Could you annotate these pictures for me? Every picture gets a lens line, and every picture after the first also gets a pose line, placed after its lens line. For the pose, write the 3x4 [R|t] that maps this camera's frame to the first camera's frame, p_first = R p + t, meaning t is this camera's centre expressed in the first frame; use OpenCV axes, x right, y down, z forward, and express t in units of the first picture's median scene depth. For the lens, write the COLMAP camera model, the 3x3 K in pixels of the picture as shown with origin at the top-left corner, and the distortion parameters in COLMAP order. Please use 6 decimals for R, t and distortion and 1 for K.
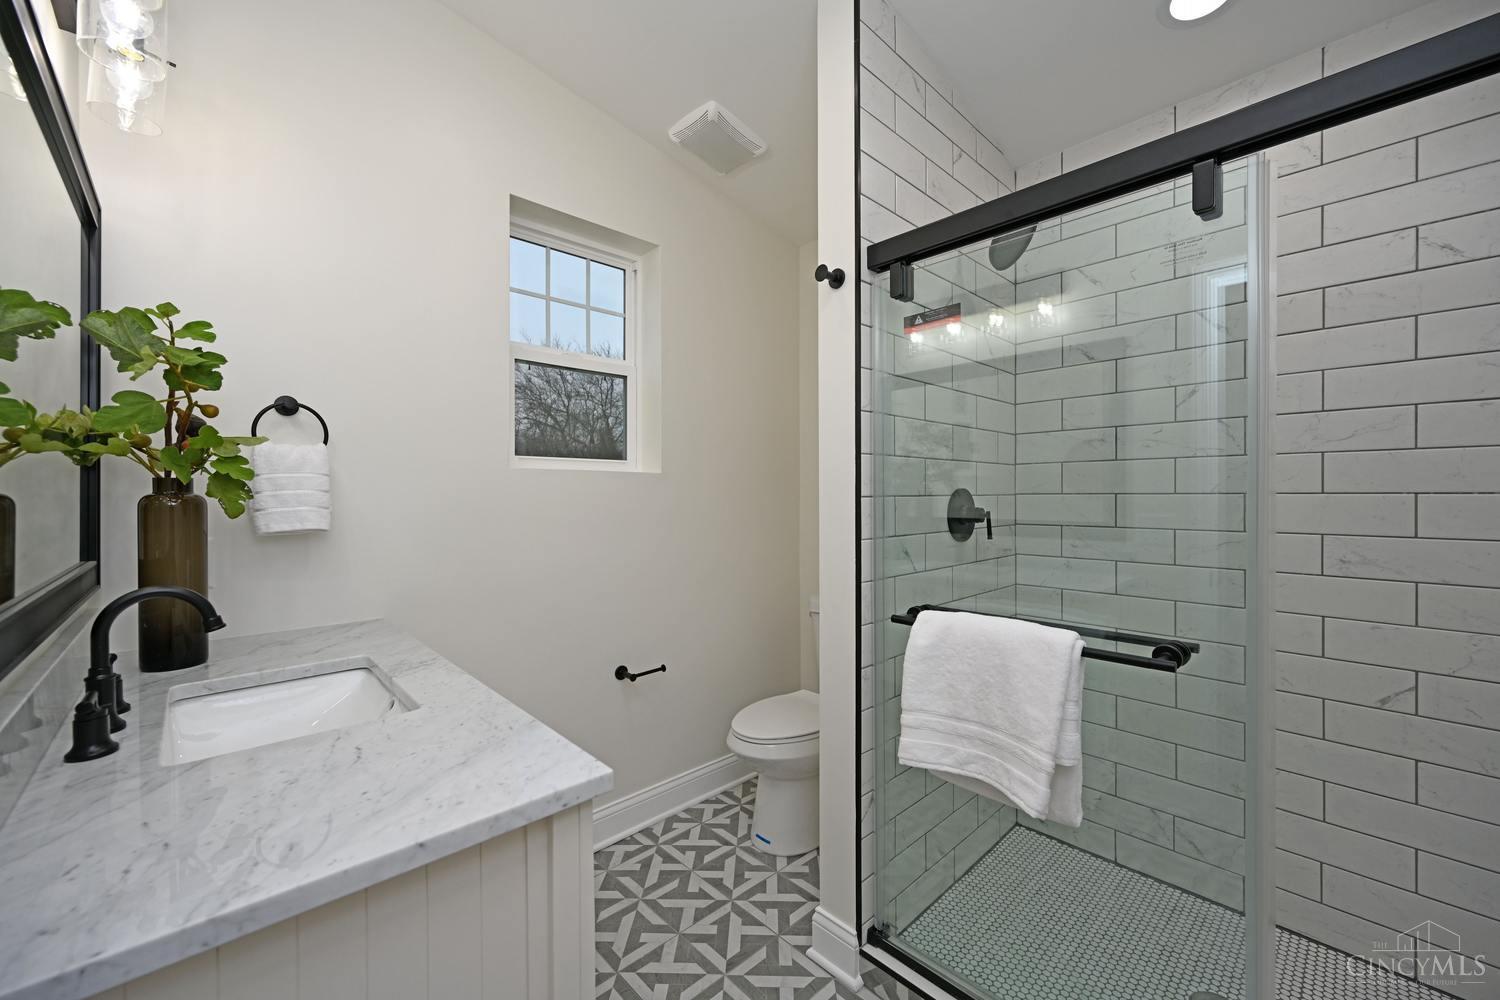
lens RADIAL K [[598.1, 0, 761.5], [0, 598.1, 496.9], [0, 0, 1]] dist [0.007896, 0.000233]
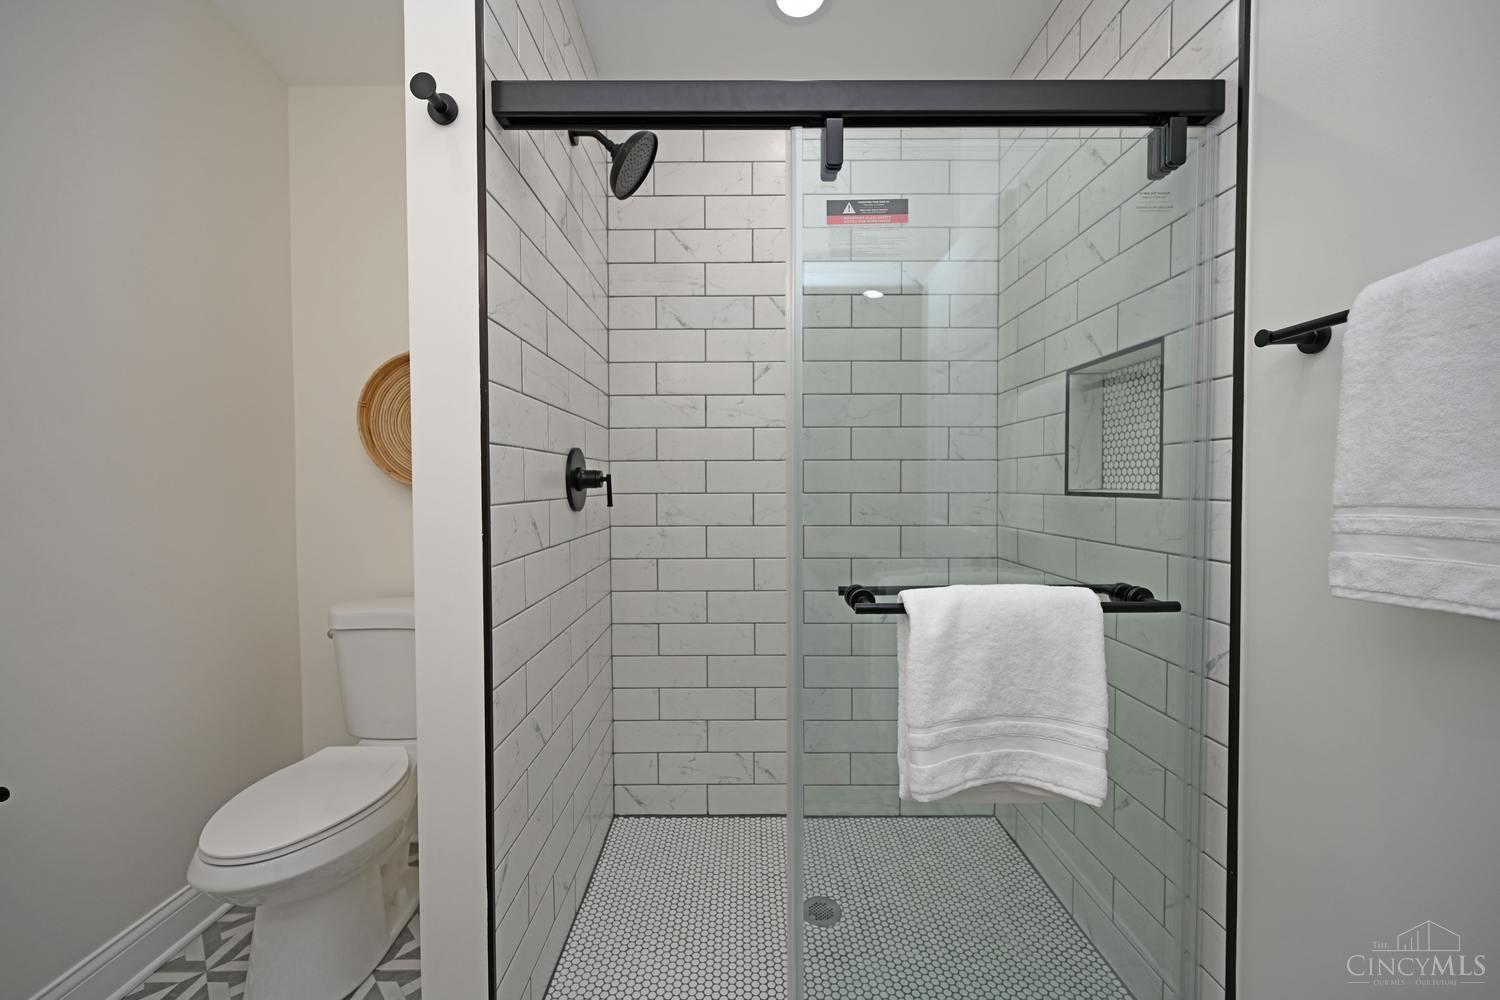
lens RADIAL K [[598.1, 0, 740.4], [0, 598.1, 503.0], [0, 0, 1]] dist [0.007896, 0.000233]
pose [[0.694584, -0.021368, 0.719094, -0.112603], [0.005336, 0.999684, 0.024551, 0.044767], [-0.719392, -0.013216, 0.694479, 0.259878]]
